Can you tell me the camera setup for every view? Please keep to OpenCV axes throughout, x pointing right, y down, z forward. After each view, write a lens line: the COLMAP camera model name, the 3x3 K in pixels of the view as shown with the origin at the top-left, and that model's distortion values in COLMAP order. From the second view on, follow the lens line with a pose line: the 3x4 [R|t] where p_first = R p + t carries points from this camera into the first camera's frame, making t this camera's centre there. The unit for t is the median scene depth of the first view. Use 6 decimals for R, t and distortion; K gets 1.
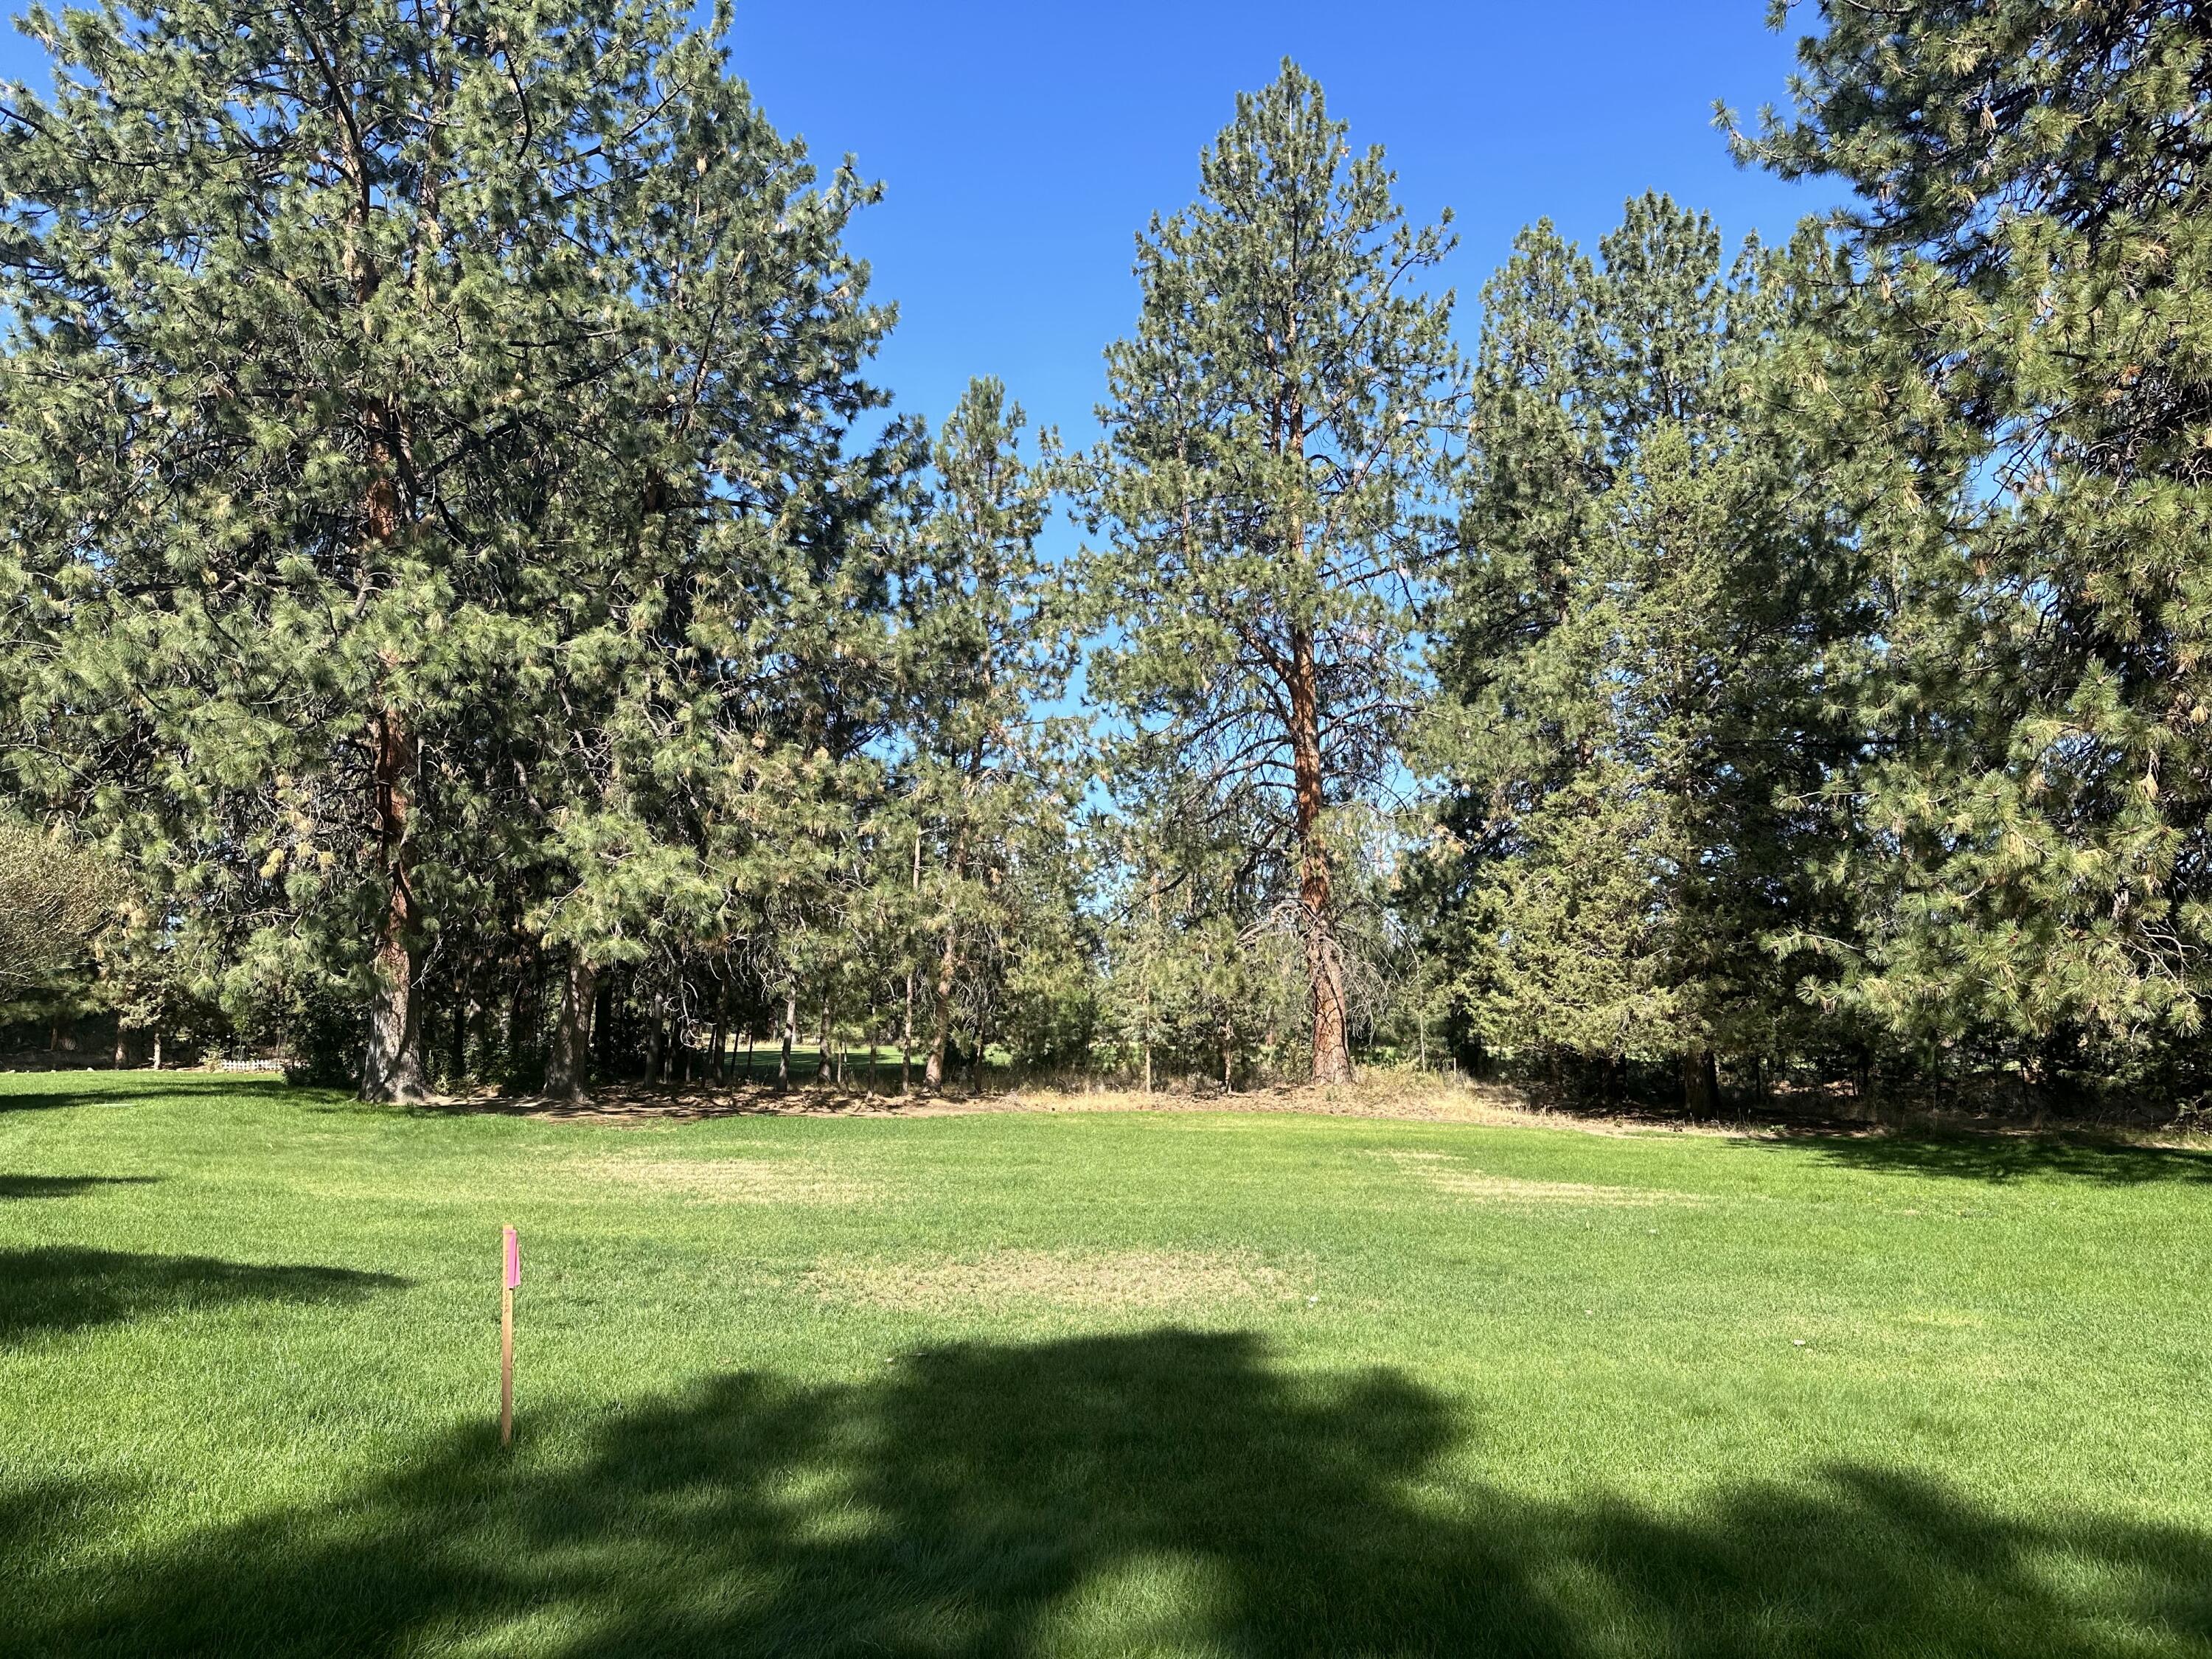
lens RADIAL K [[1547.6, 0, 1106.0], [0, 1547.6, 829.5], [0, 0, 1]] dist [0.135141, -0.205685]
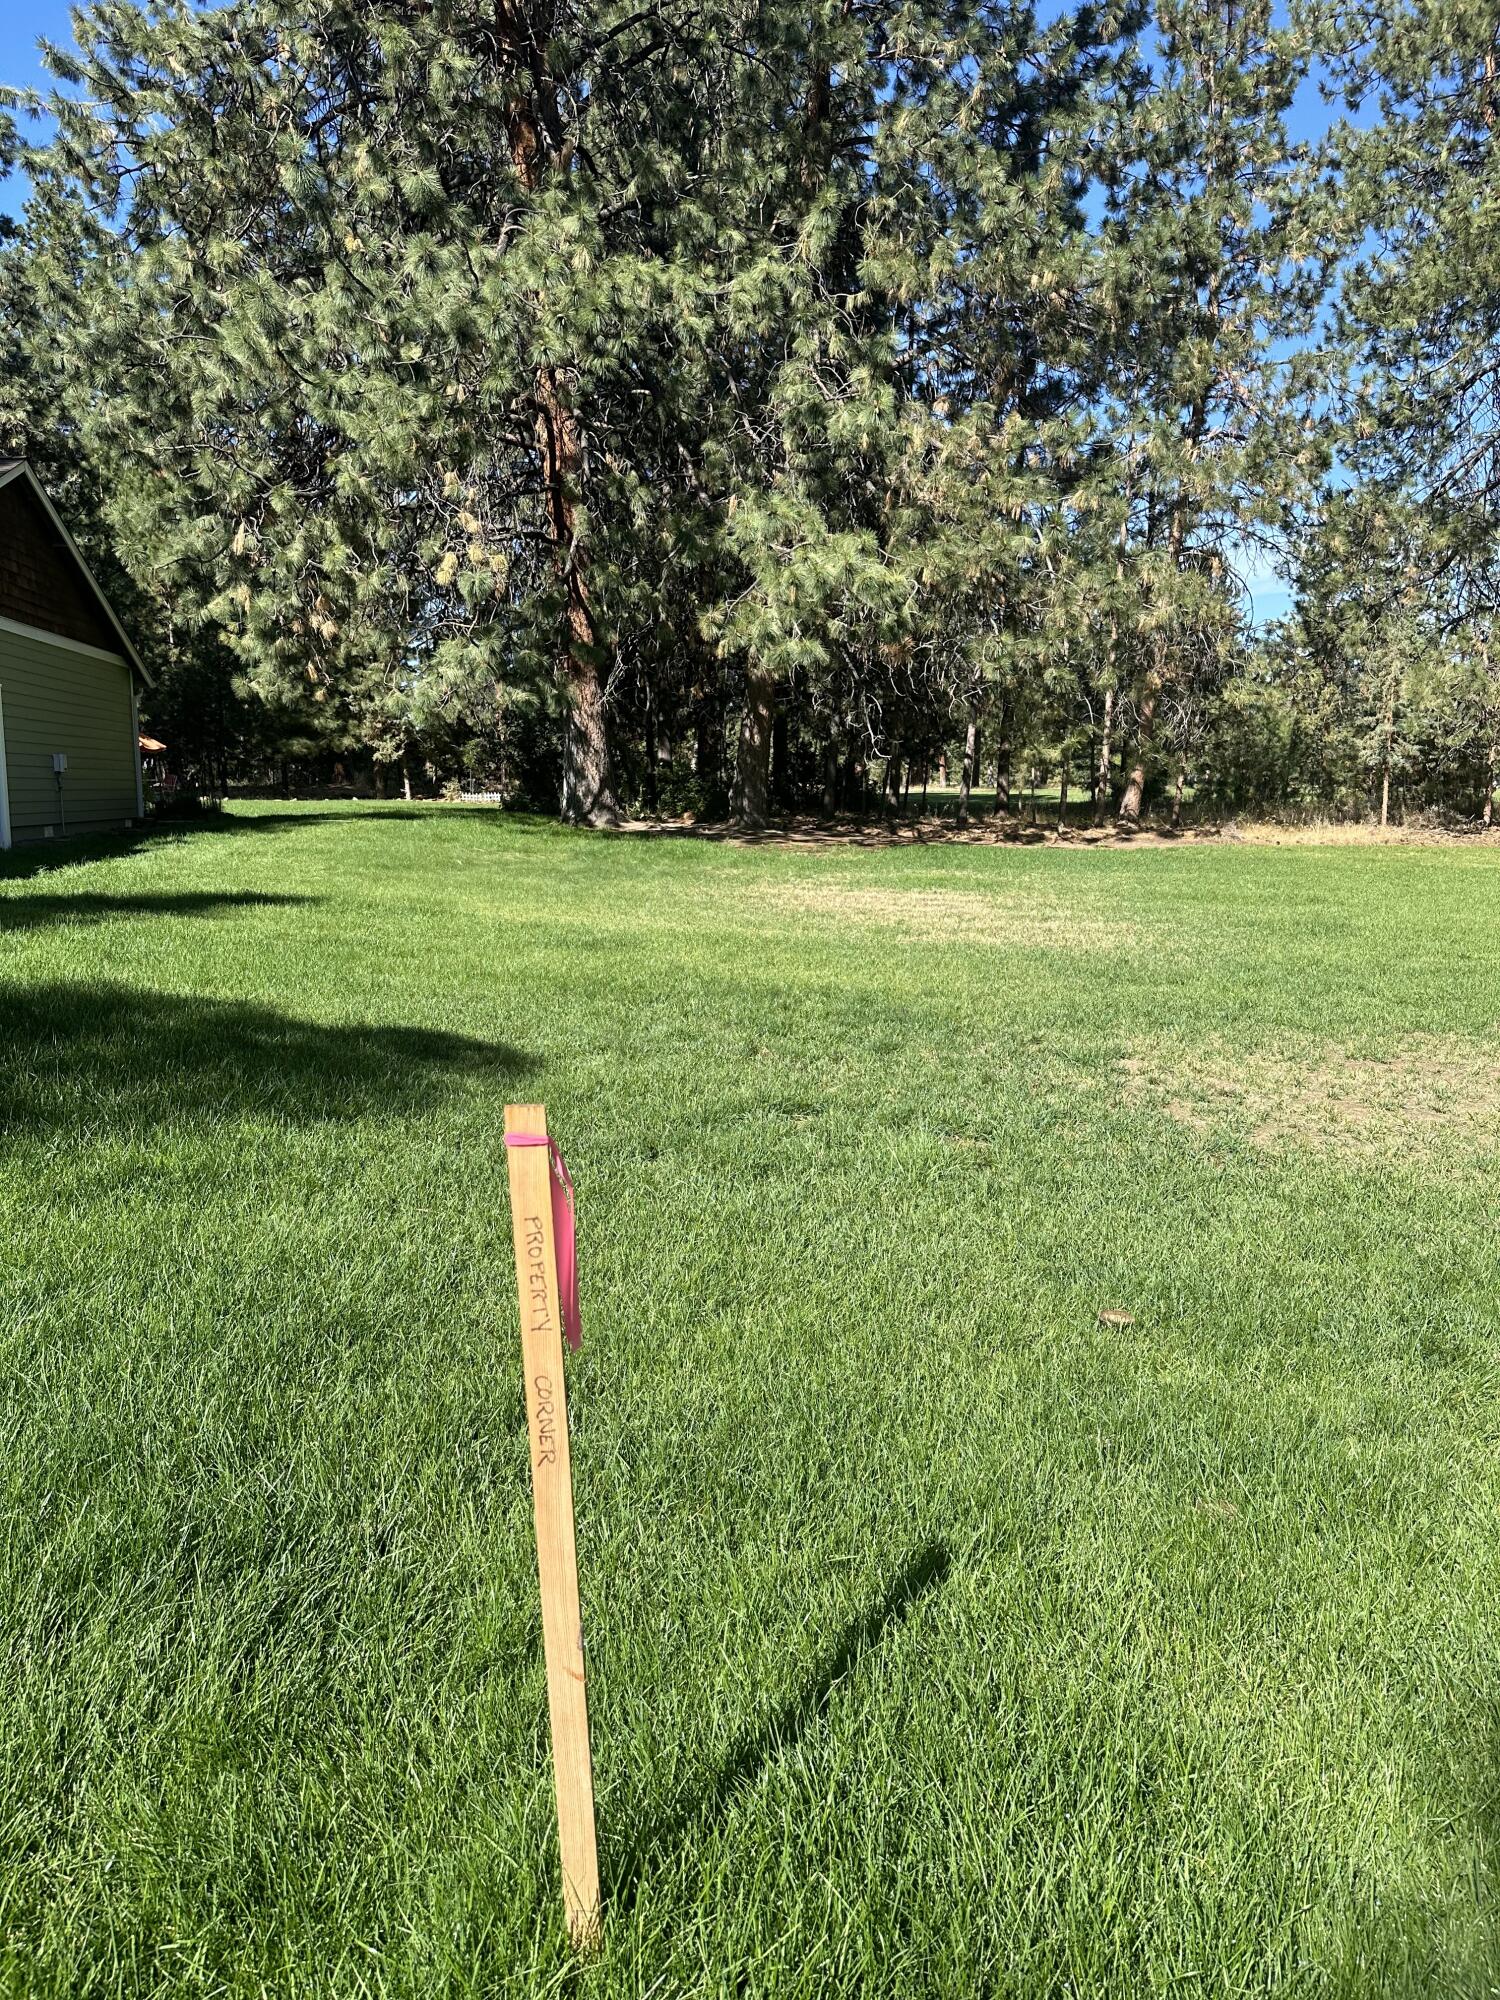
lens RADIAL K [[1399.3, 0, 750.0], [0, 1399.3, 1000.0], [0, 0, 1]] dist [0.135141, -0.205685]
pose [[0.947098, 0.044545, -0.317838, -0.064506], [0.045716, 0.961499, 0.270979, 0.040909], [0.317671, -0.271174, 0.908598, 0.186242]]
